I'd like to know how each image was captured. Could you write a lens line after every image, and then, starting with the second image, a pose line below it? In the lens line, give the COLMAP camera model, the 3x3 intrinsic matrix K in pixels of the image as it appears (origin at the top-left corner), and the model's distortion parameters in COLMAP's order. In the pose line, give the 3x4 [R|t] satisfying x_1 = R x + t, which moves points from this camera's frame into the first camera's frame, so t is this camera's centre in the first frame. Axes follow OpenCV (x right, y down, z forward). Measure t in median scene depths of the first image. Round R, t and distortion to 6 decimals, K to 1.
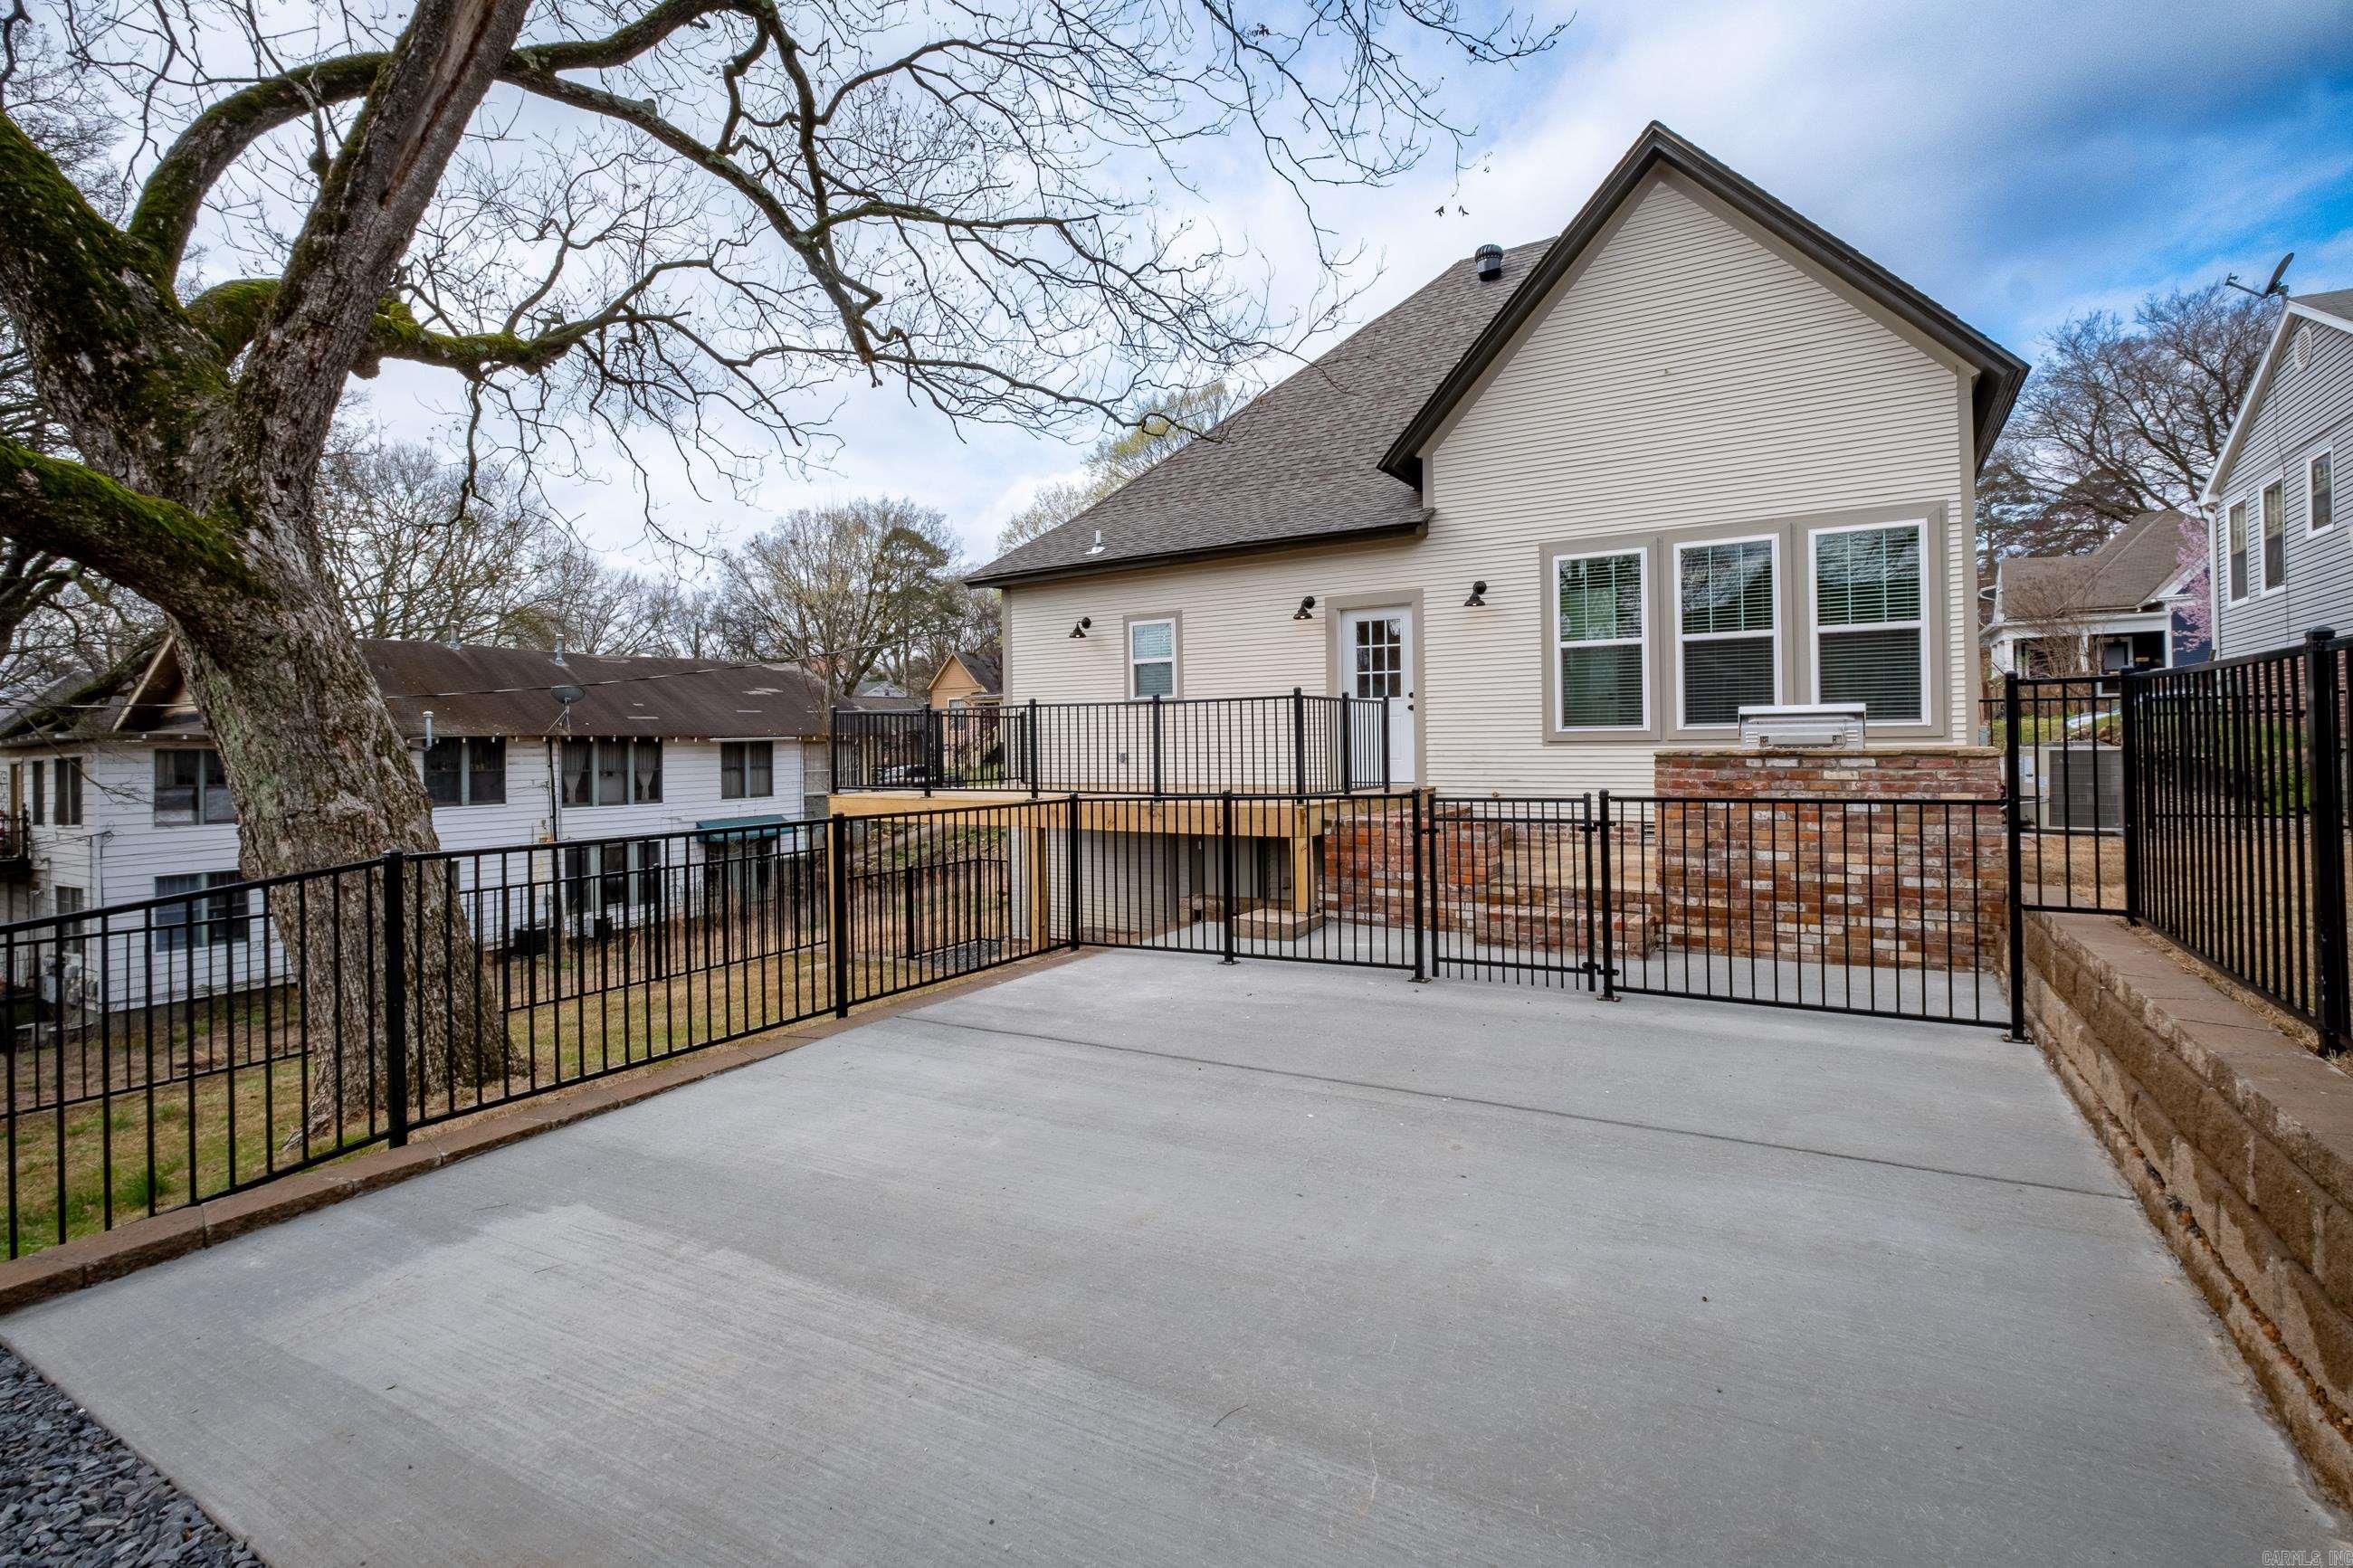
lens RADIAL K [[1074.4, 0, 1169.0], [0, 1074.4, 737.7], [0, 0, 1]] dist [-0.002400, -0.000239]
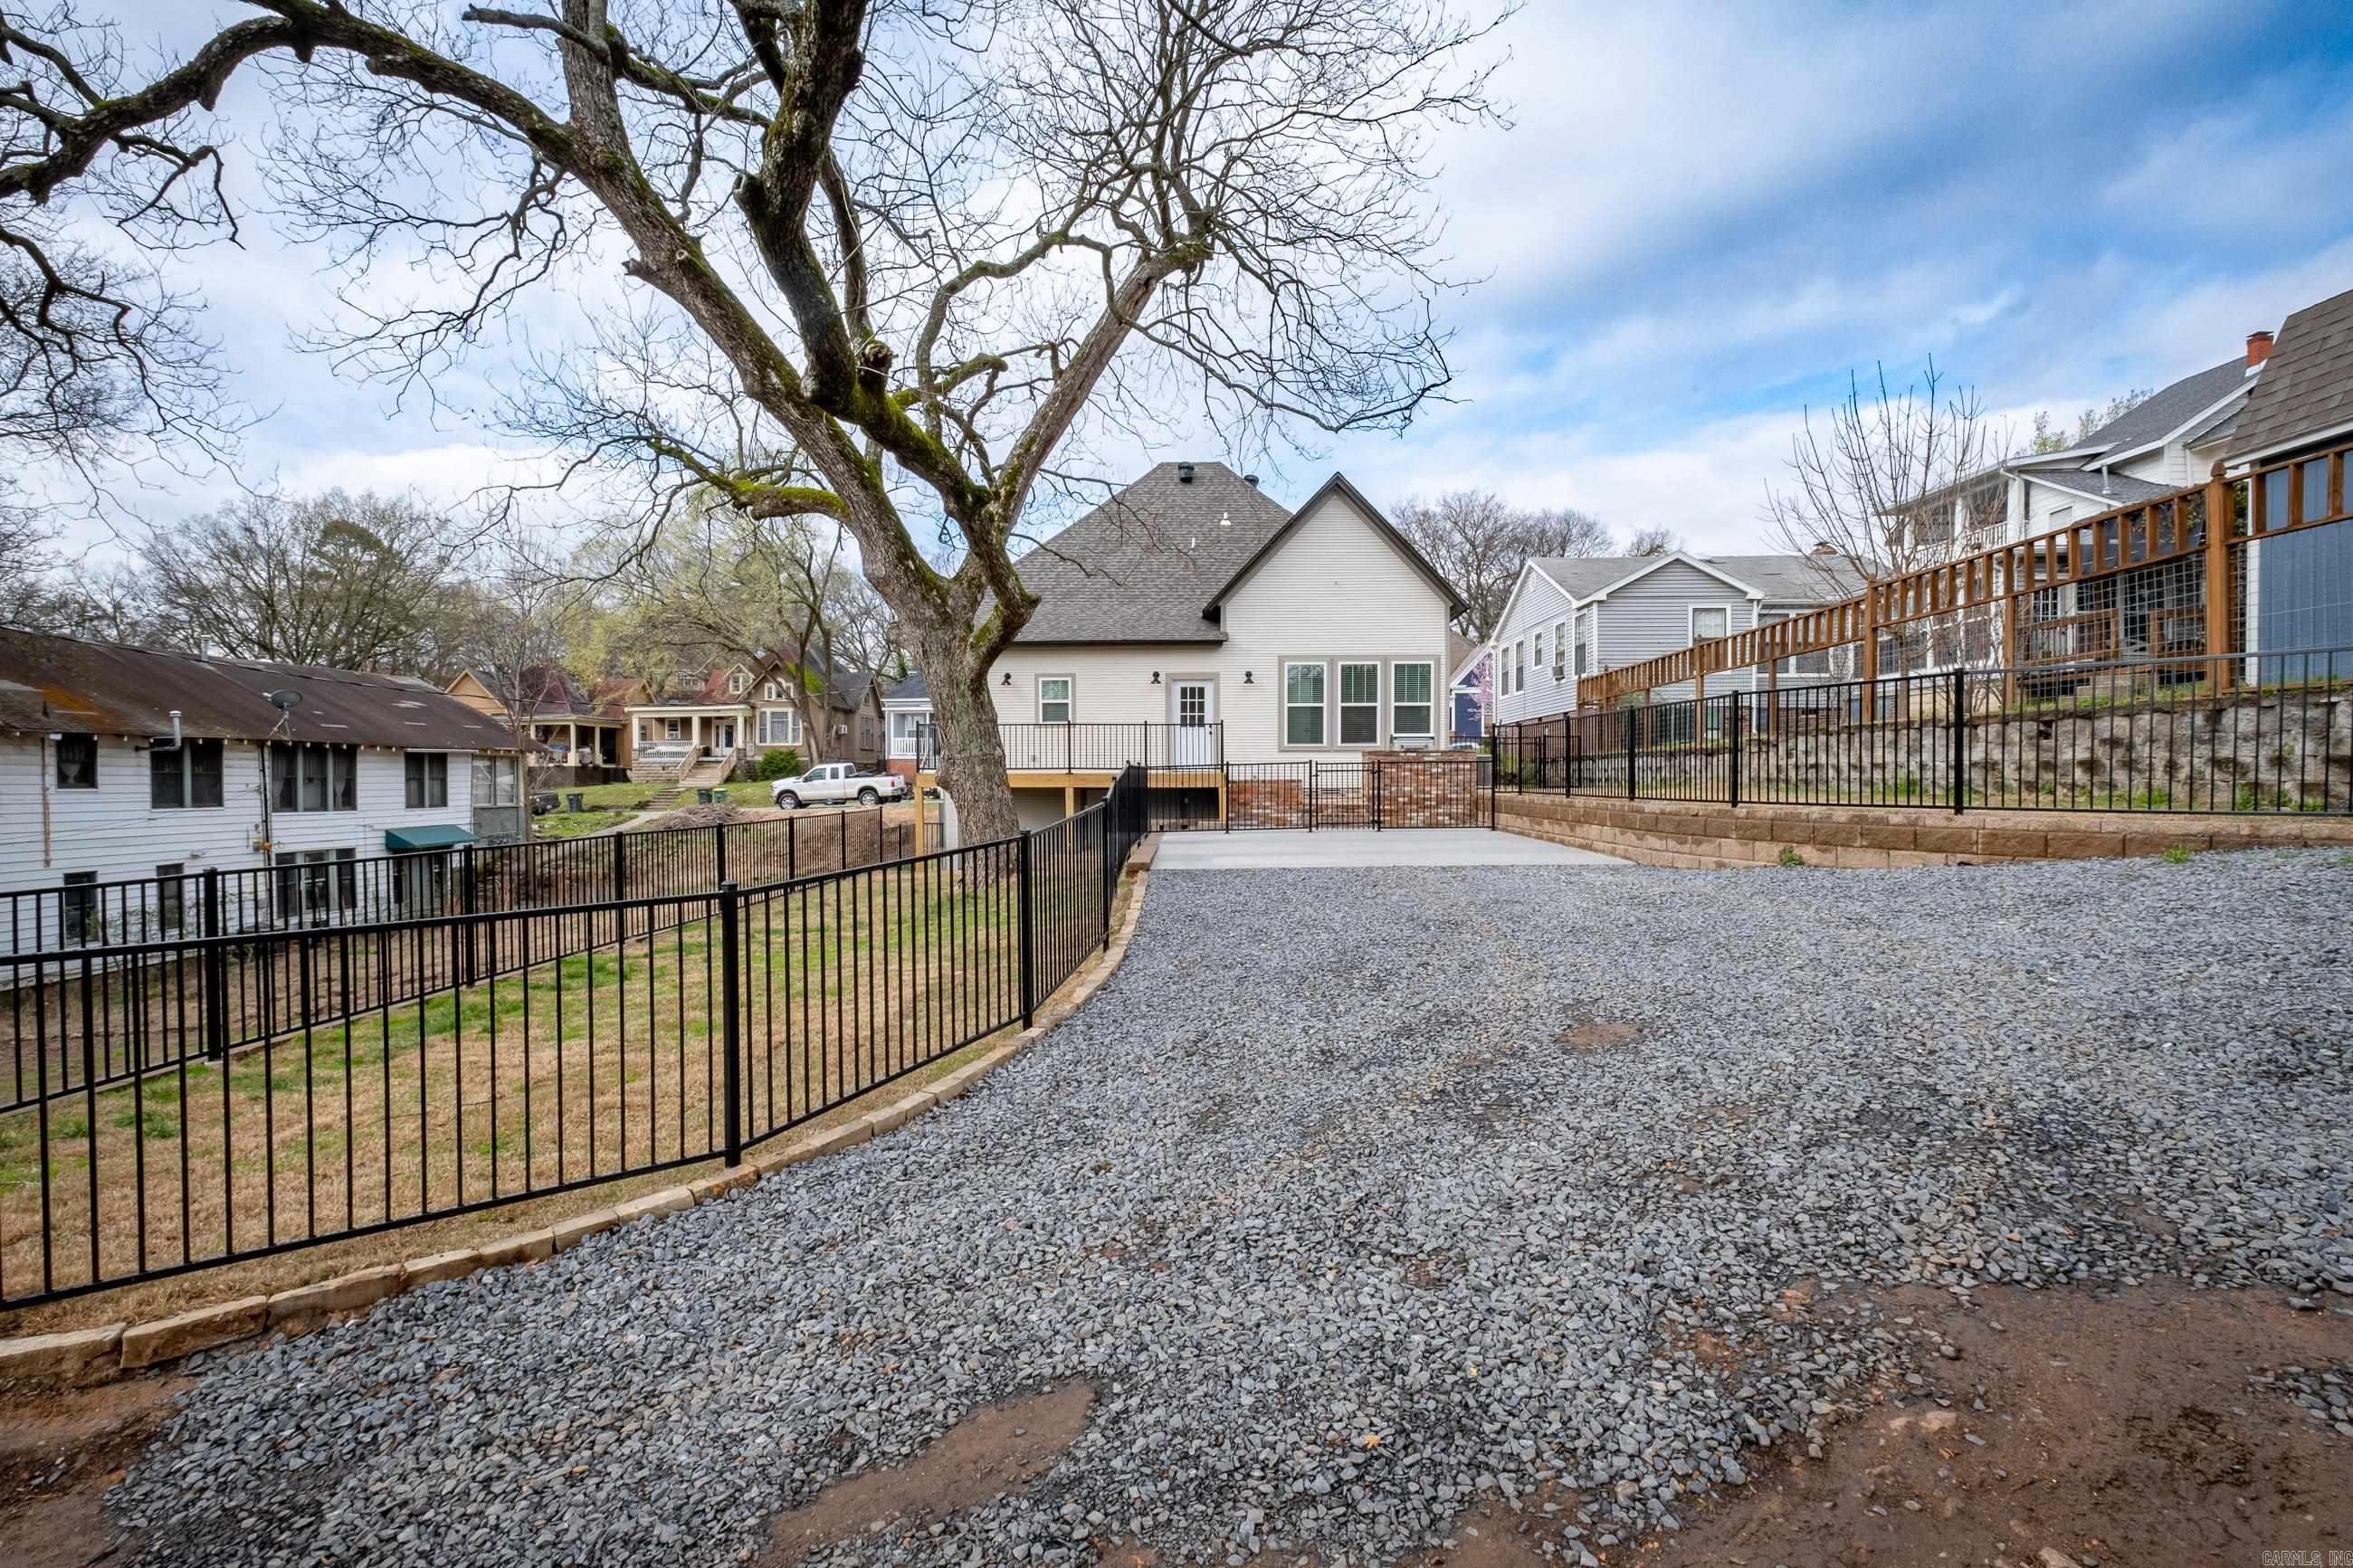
lens RADIAL K [[1004.8, 0, 1163.4], [0, 1004.8, 789.1], [0, 0, 1]] dist [-0.003017, -0.000351]
pose [[0.882138, 0.006778, 0.470942, -0.689397], [-0.014012, 0.999832, 0.011857, 0.052583], [-0.470782, -0.017058, 0.882085, -0.557135]]
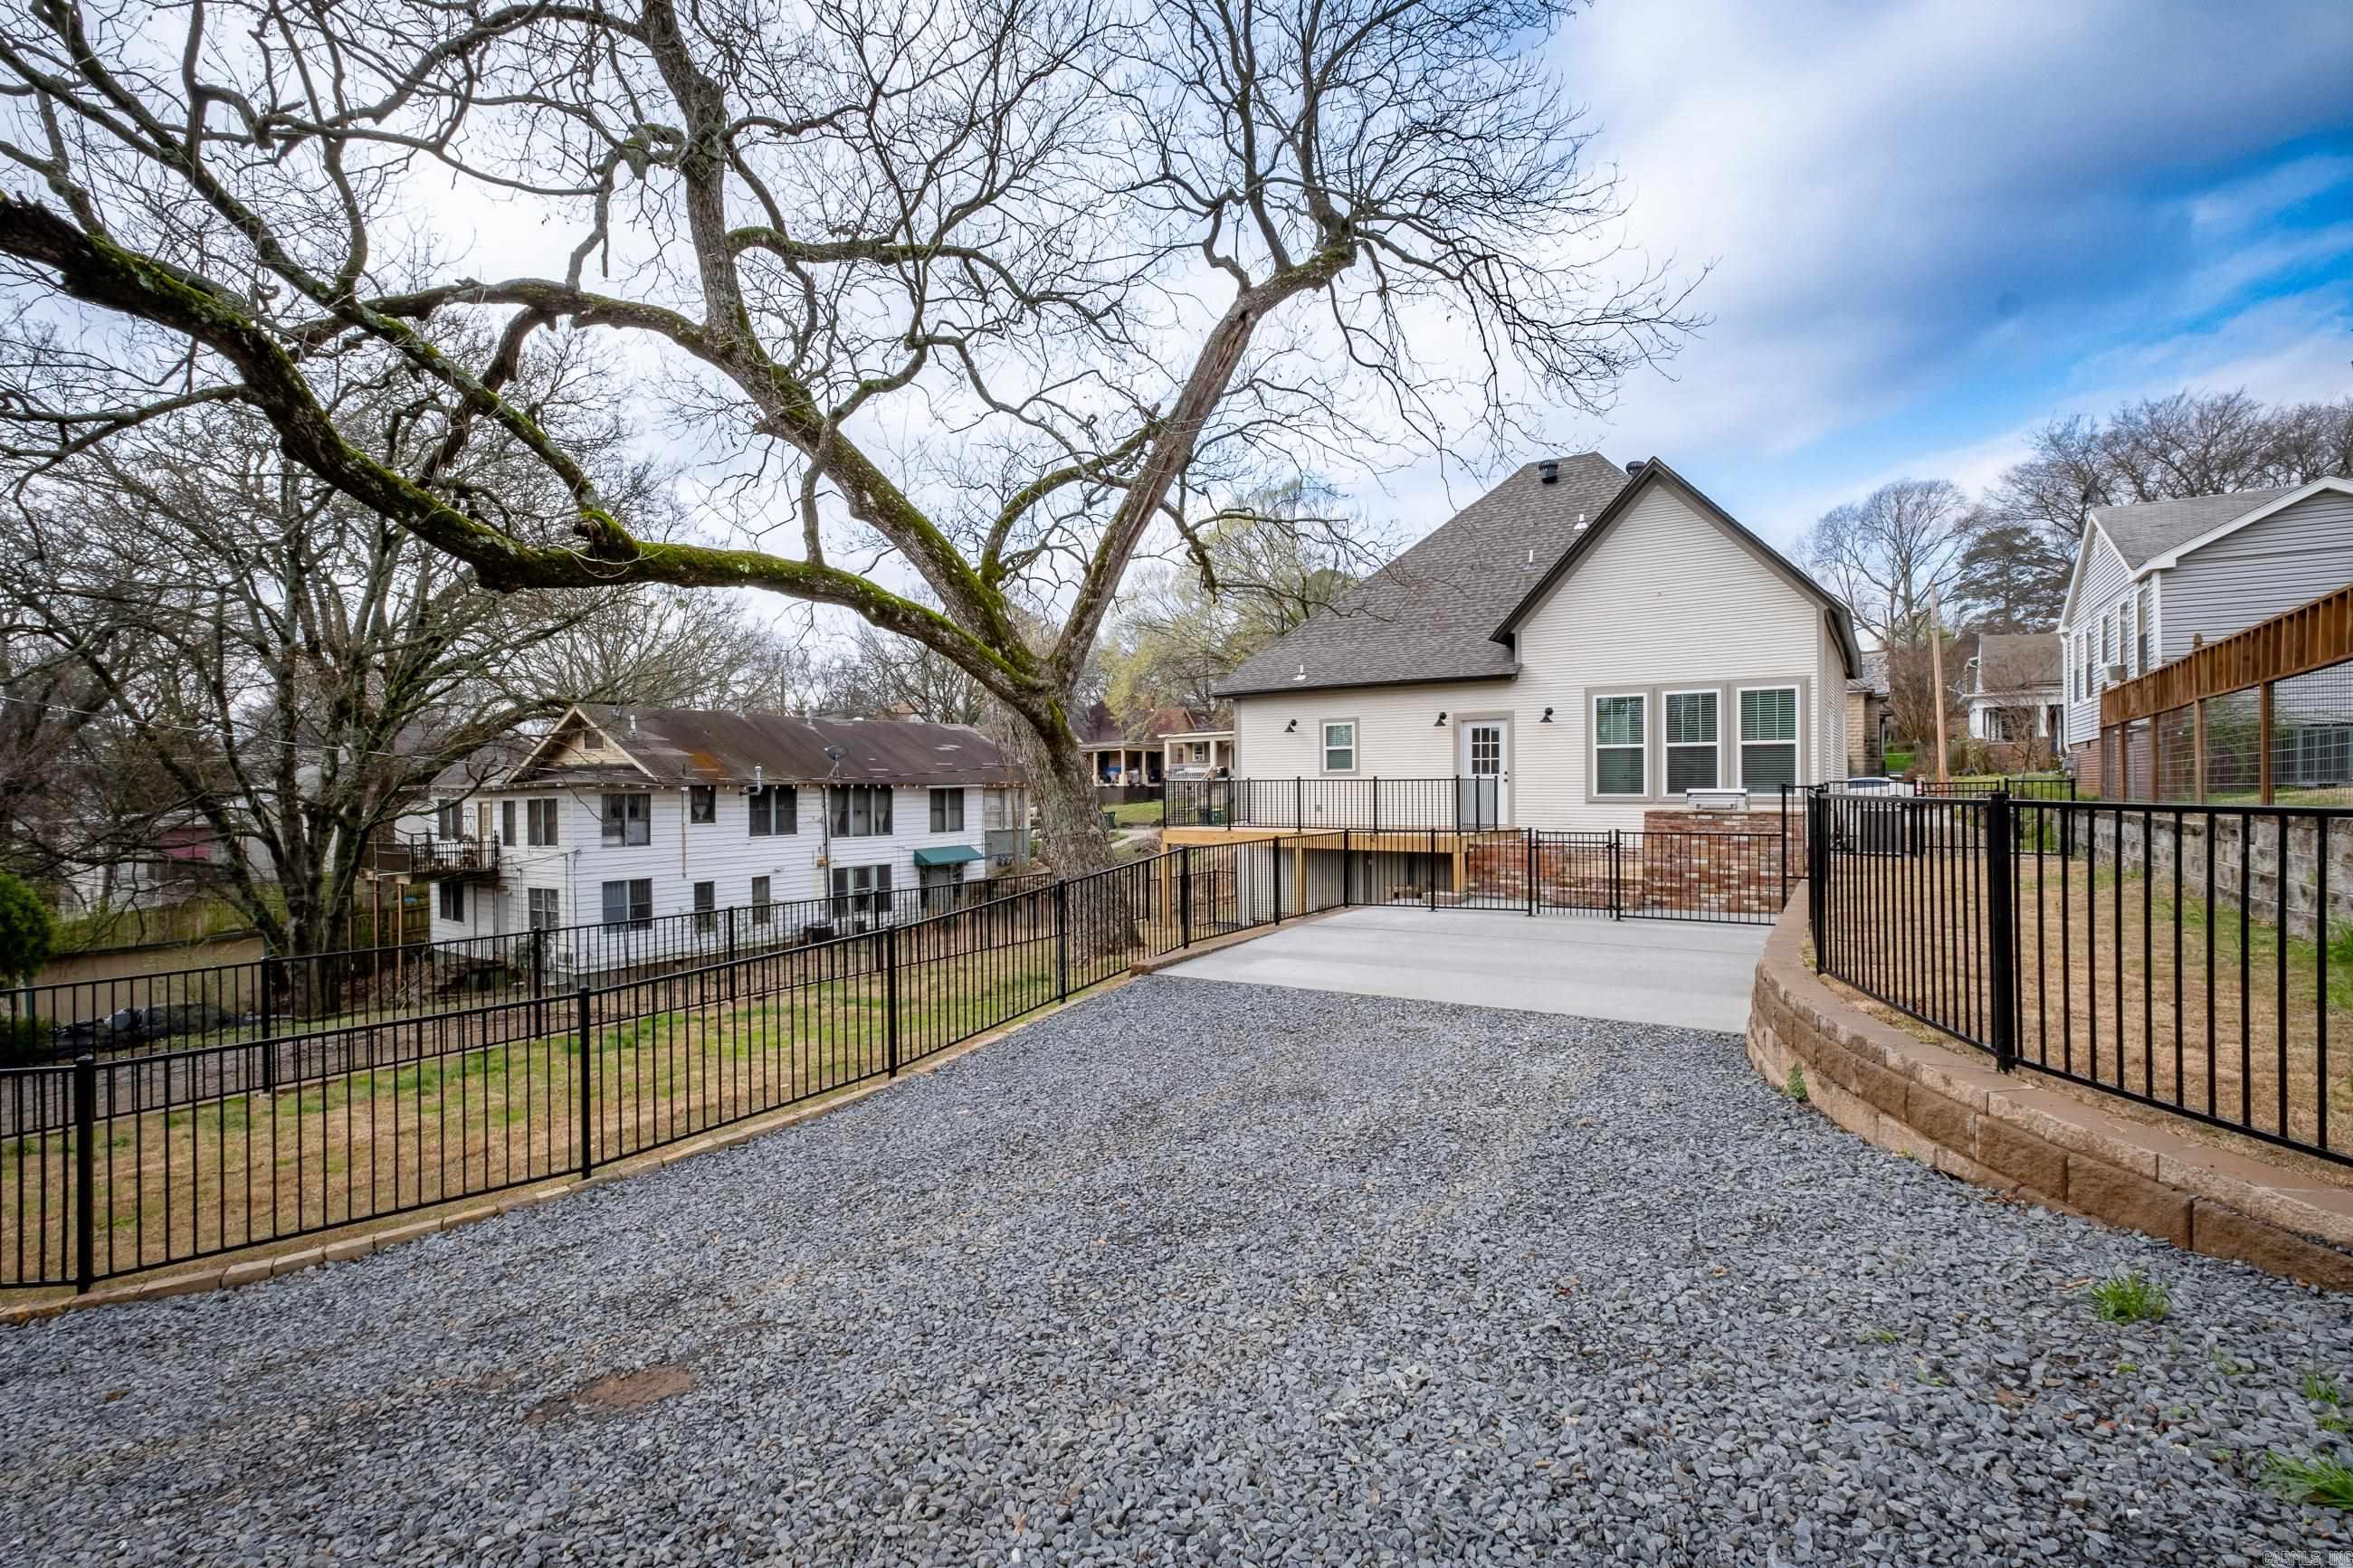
lens RADIAL K [[1006.1, 0, 1176.5], [0, 1006.1, 784.0], [0, 0, 1]] dist [-0.001622, 0.000300]
pose [[0.999142, 0.007863, -0.040664, -0.219958], [-0.007729, 0.999964, 0.003449, -0.023051], [0.040690, -0.003132, 0.999167, -0.580536]]
